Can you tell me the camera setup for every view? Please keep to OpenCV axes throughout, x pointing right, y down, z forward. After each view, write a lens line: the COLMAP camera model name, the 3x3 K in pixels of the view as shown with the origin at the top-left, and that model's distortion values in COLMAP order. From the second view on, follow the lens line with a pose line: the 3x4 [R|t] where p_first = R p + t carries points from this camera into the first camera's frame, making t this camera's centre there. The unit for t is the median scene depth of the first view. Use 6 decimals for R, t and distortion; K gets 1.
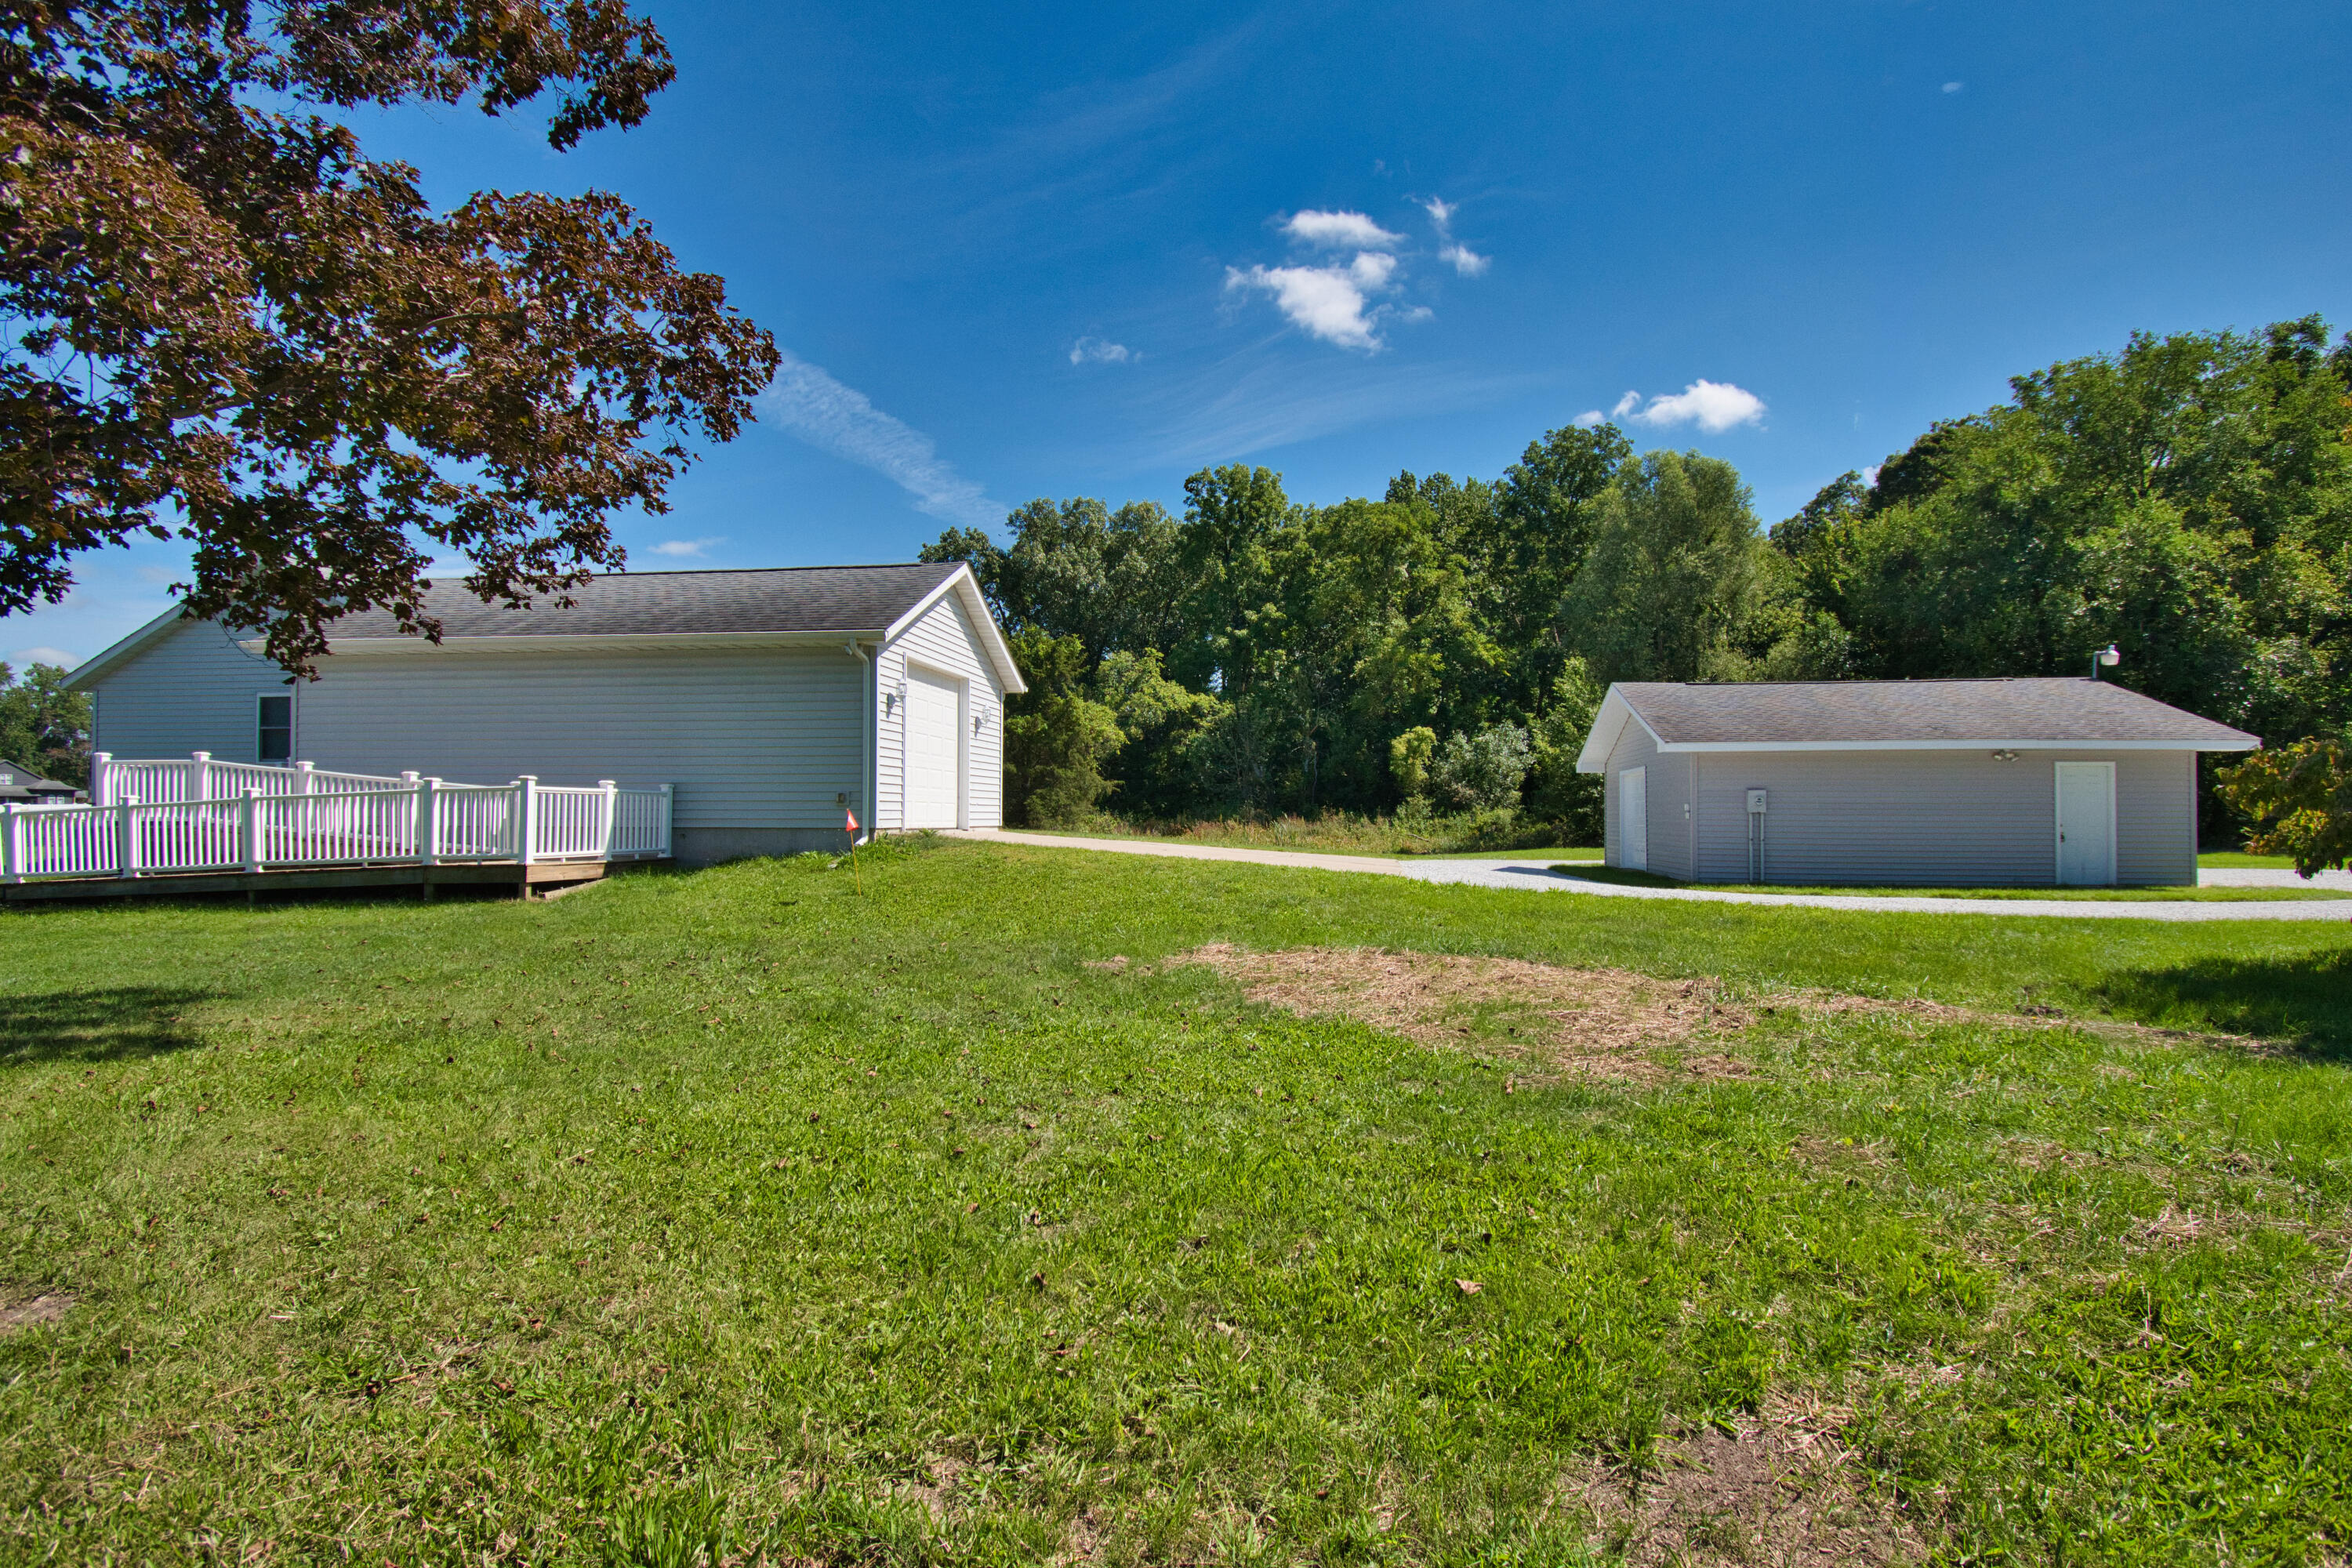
lens RADIAL K [[1197.0, 0, 1170.0], [0, 1197.0, 778.2], [0, 0, 1]] dist [0.025596, -0.001039]
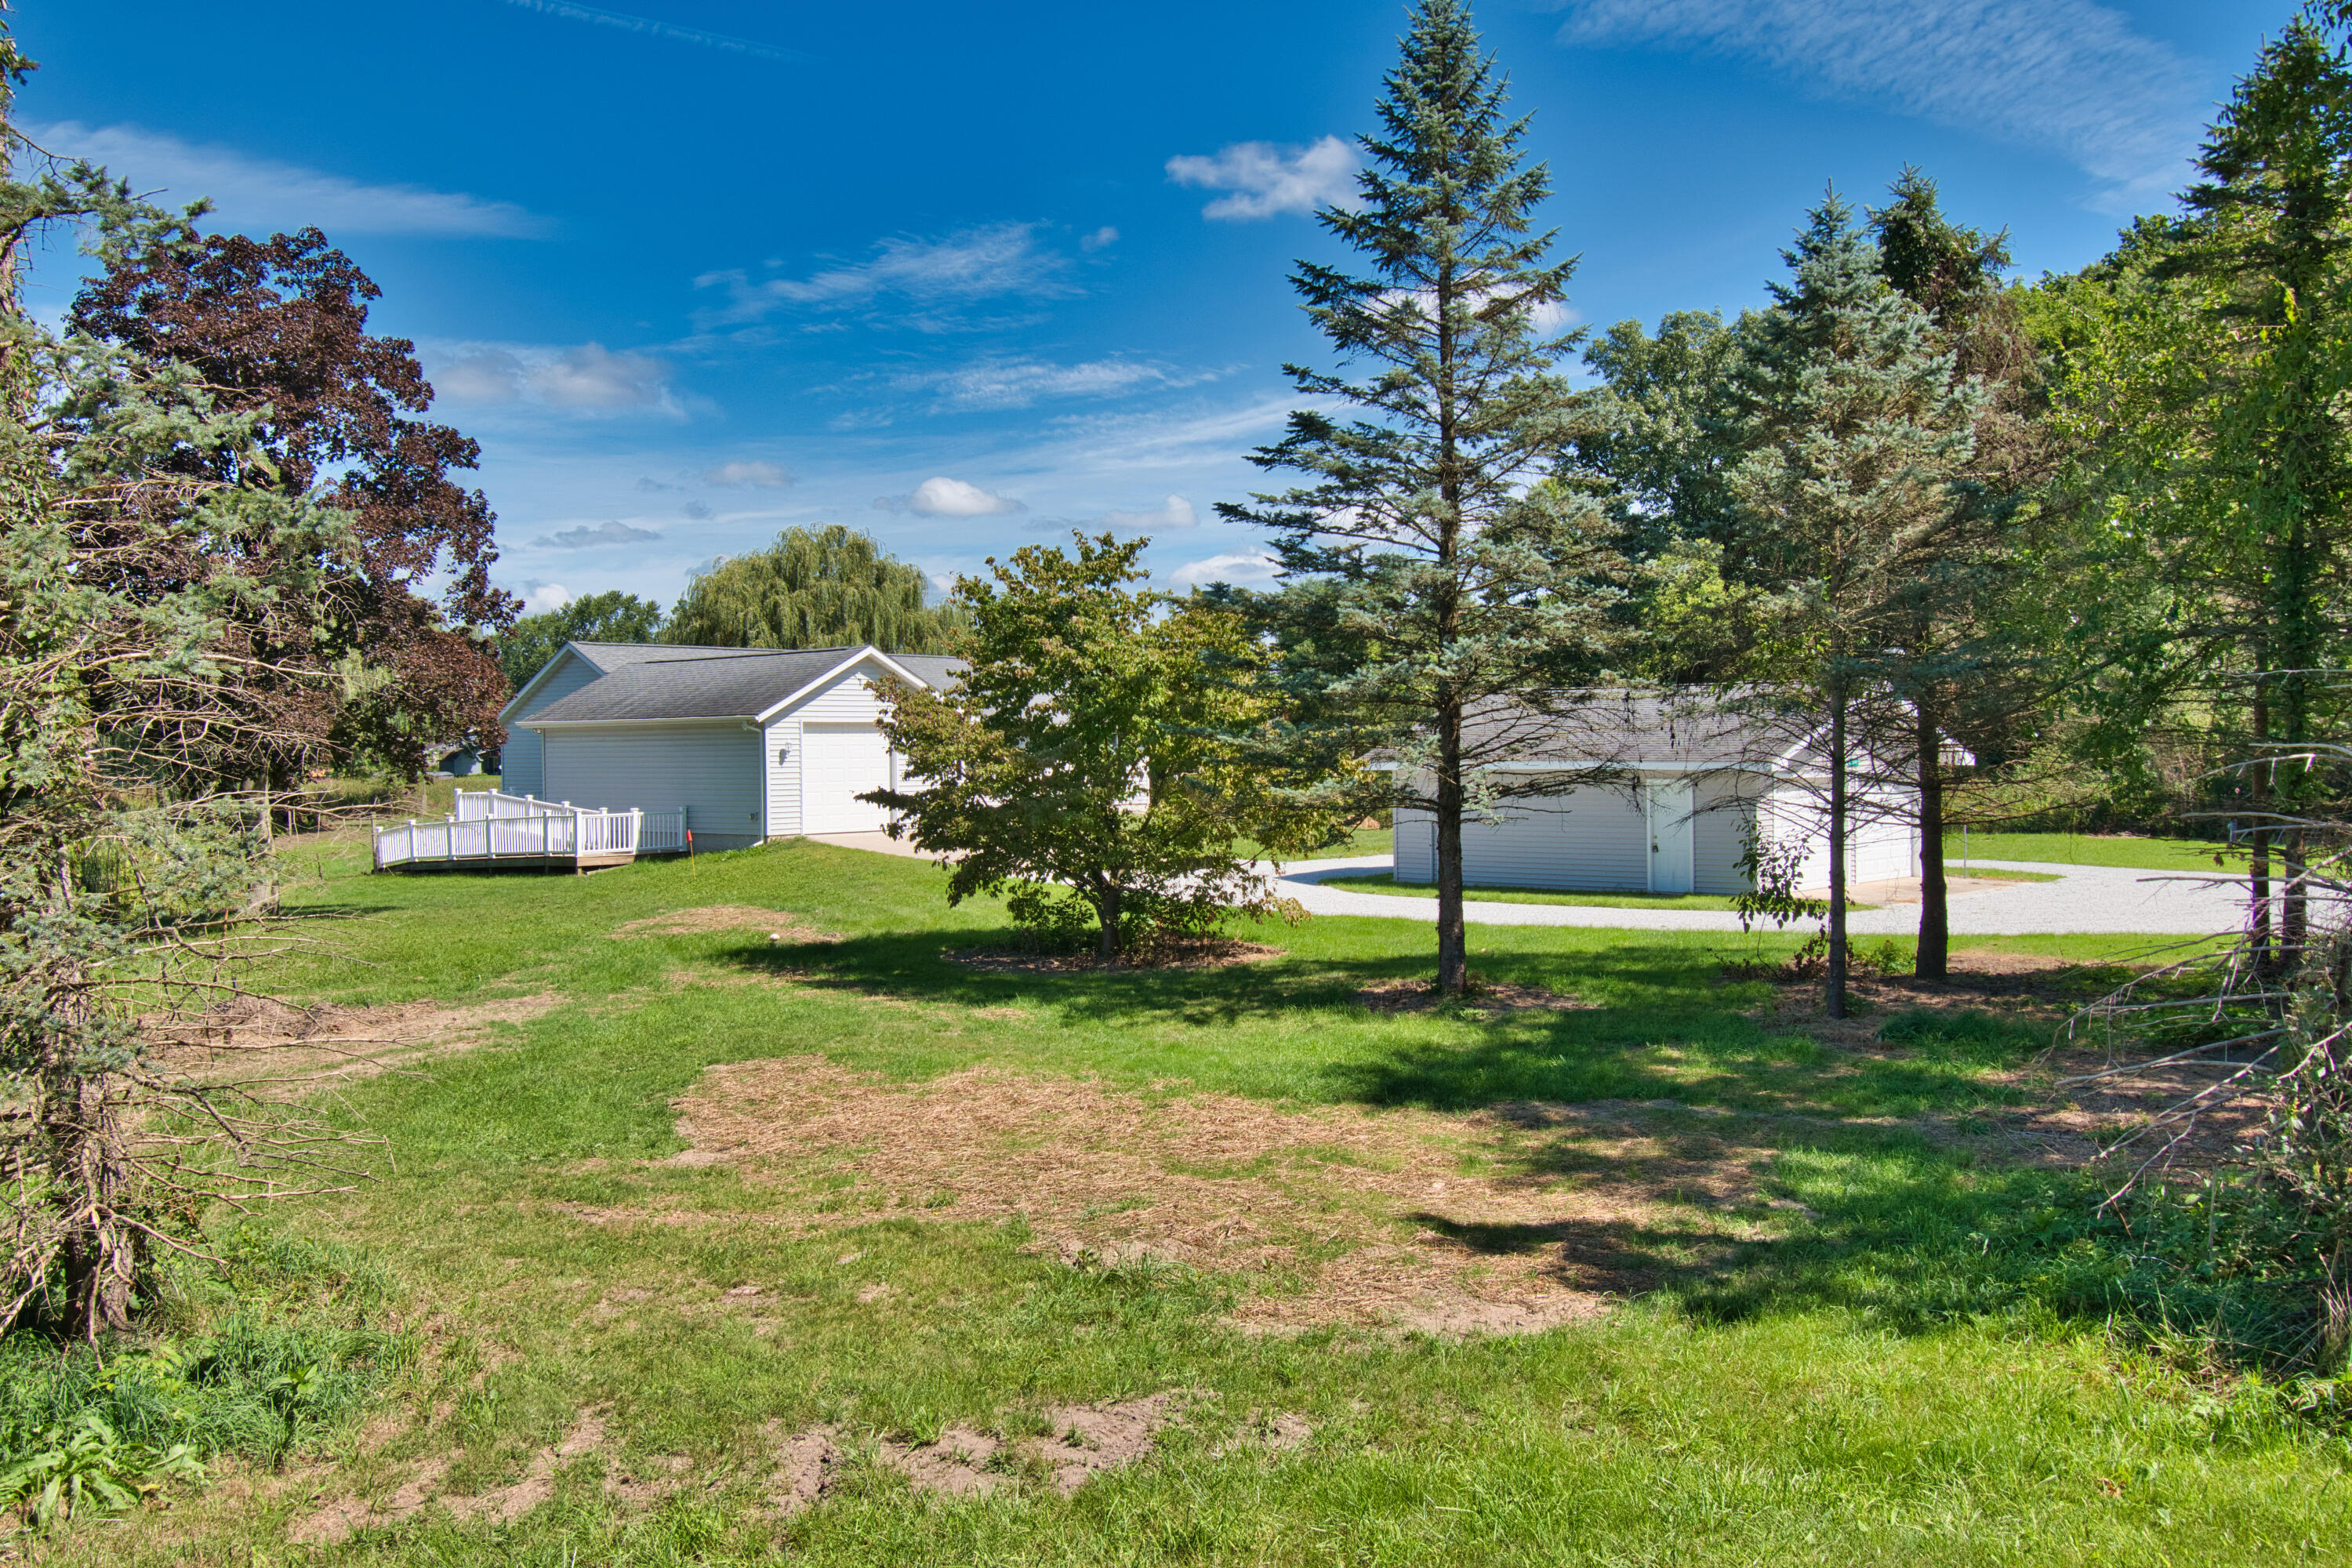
lens RADIAL K [[2035.8, 0, 1189.7], [0, 2035.8, 797.0], [0, 0, 1]] dist [0.011869, -0.002081]
pose [[0.855452, -0.000425, -0.517881, 1.741015], [0.033690, 0.997927, 0.054831, -0.148280], [0.516785, -0.064352, 0.853693, -1.103505]]
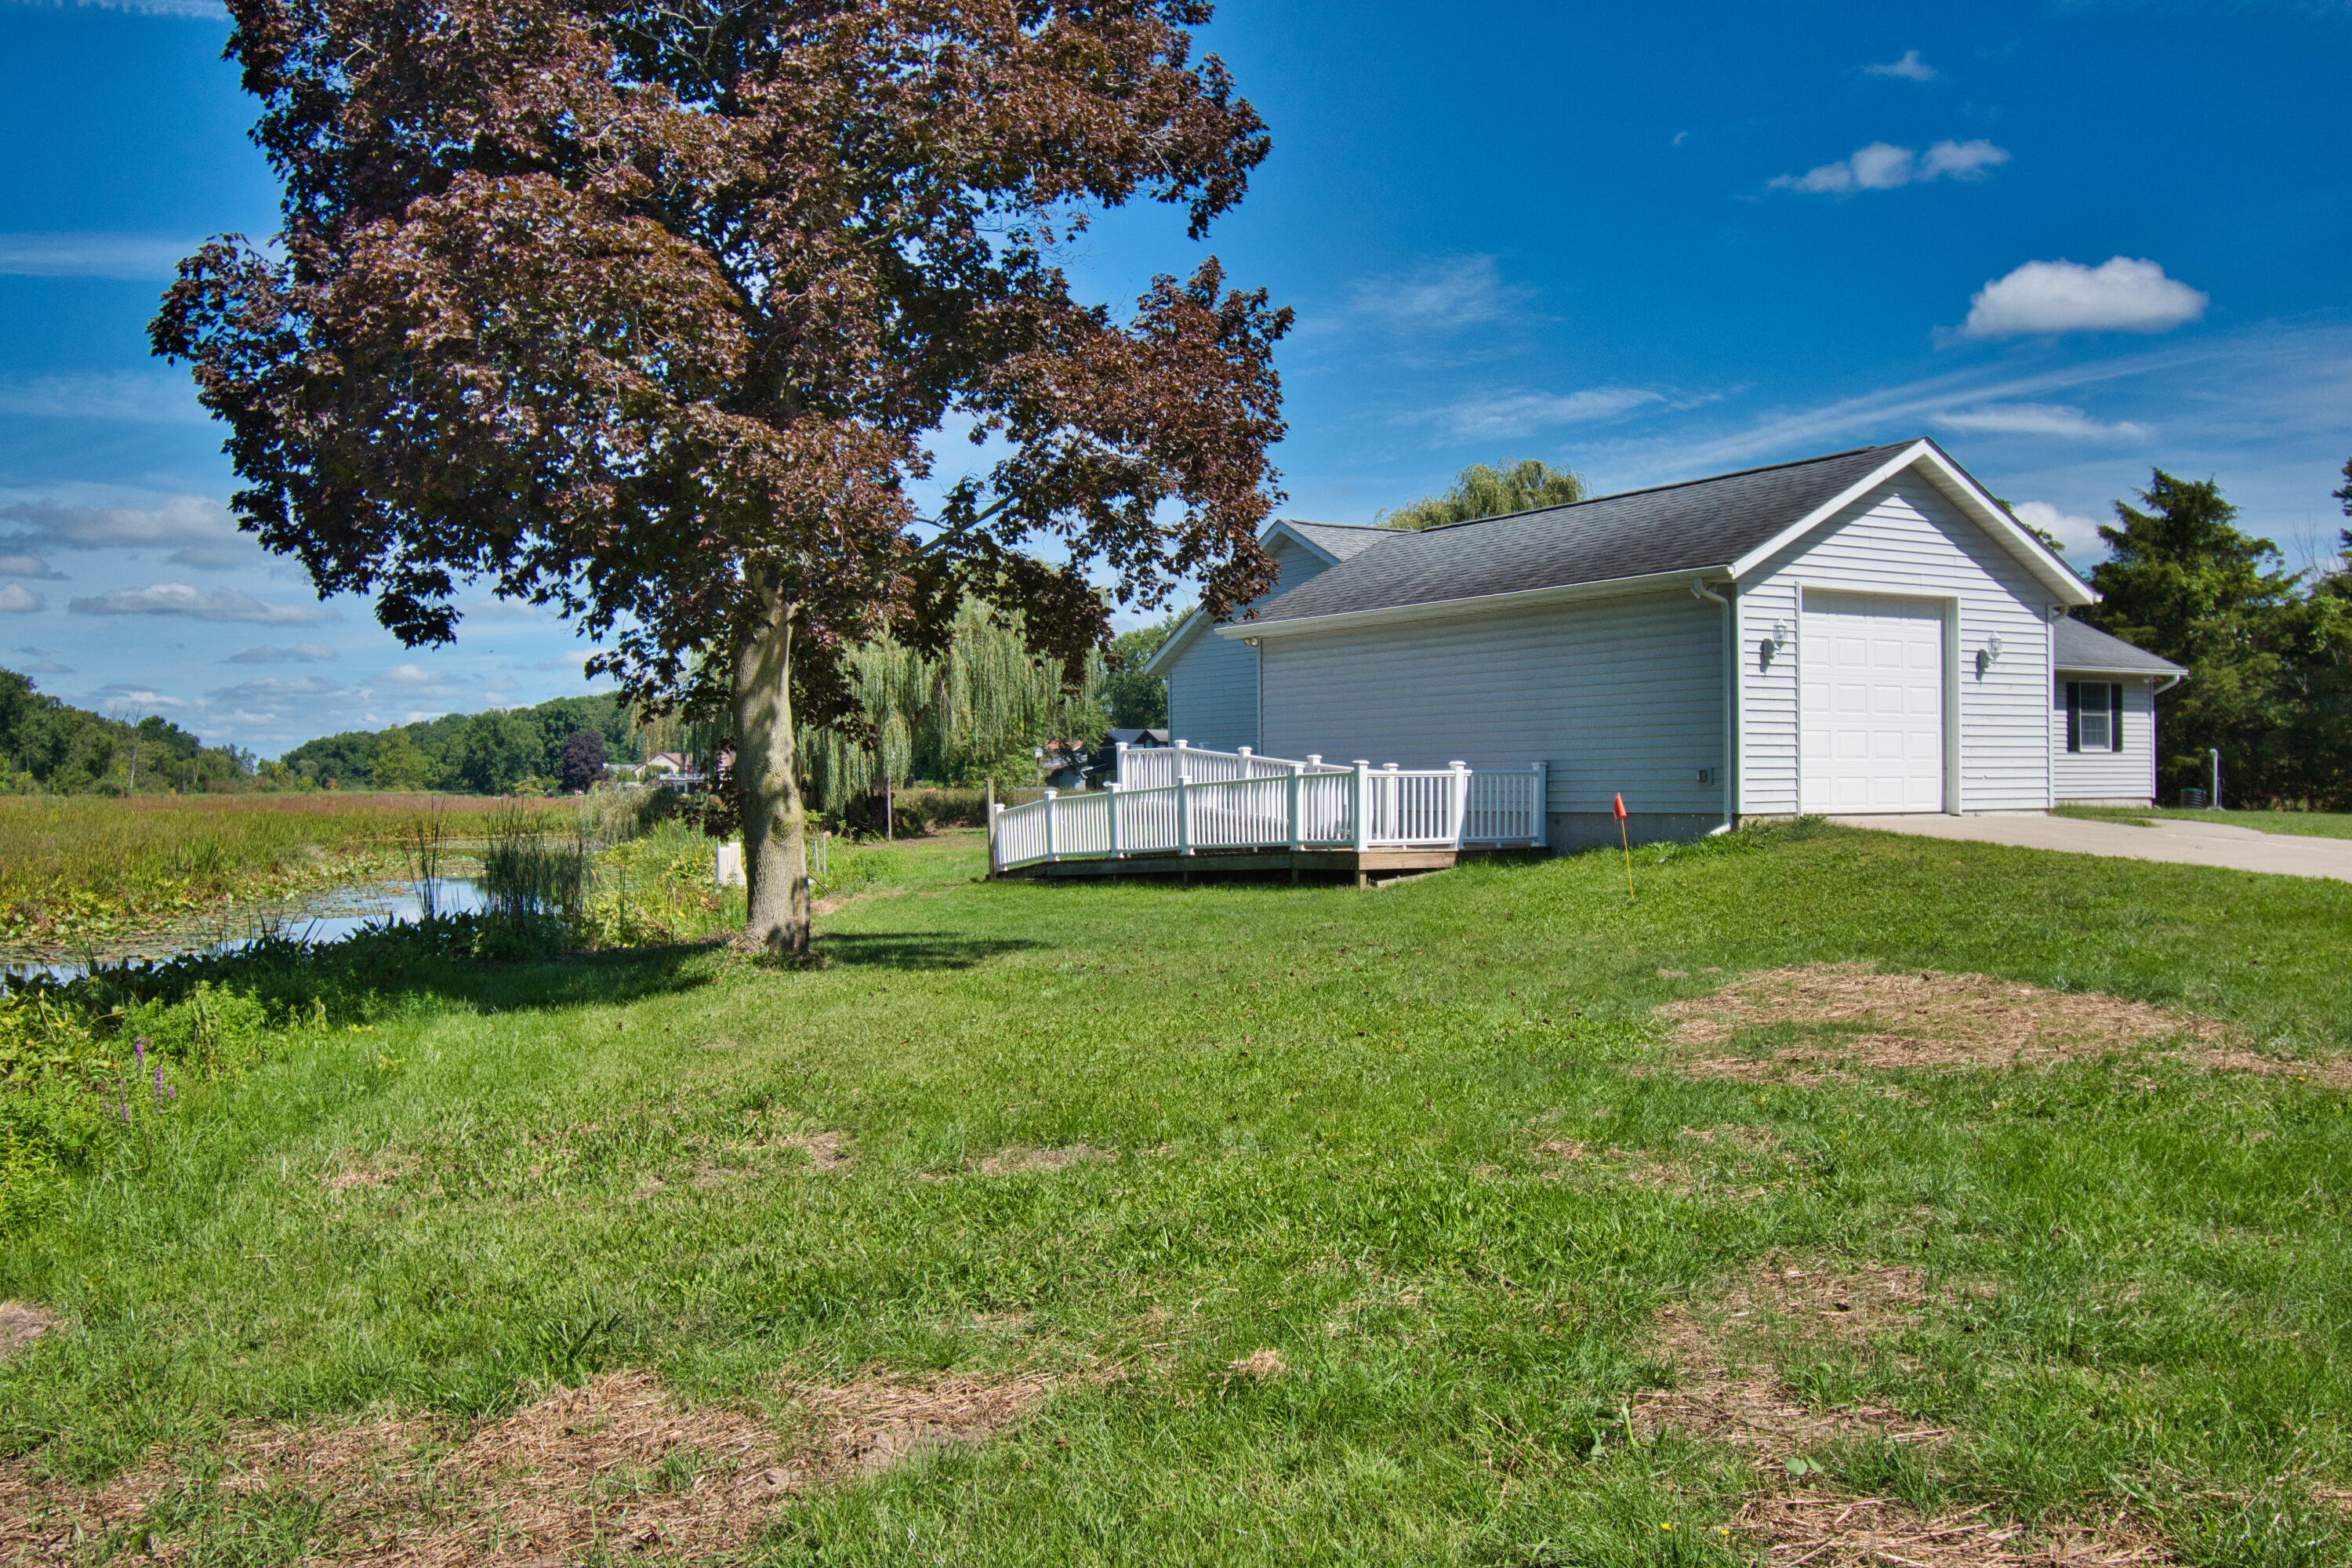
lens RADIAL K [[2035.8, 0, 1164.9], [0, 2035.8, 783.7], [0, 0, 1]] dist [0.011869, -0.002081]
pose [[0.673086, -0.009235, -0.739506, 0.520507], [0.036601, 0.999113, 0.020837, -0.021311], [0.738658, -0.041092, 0.672827, -0.204121]]
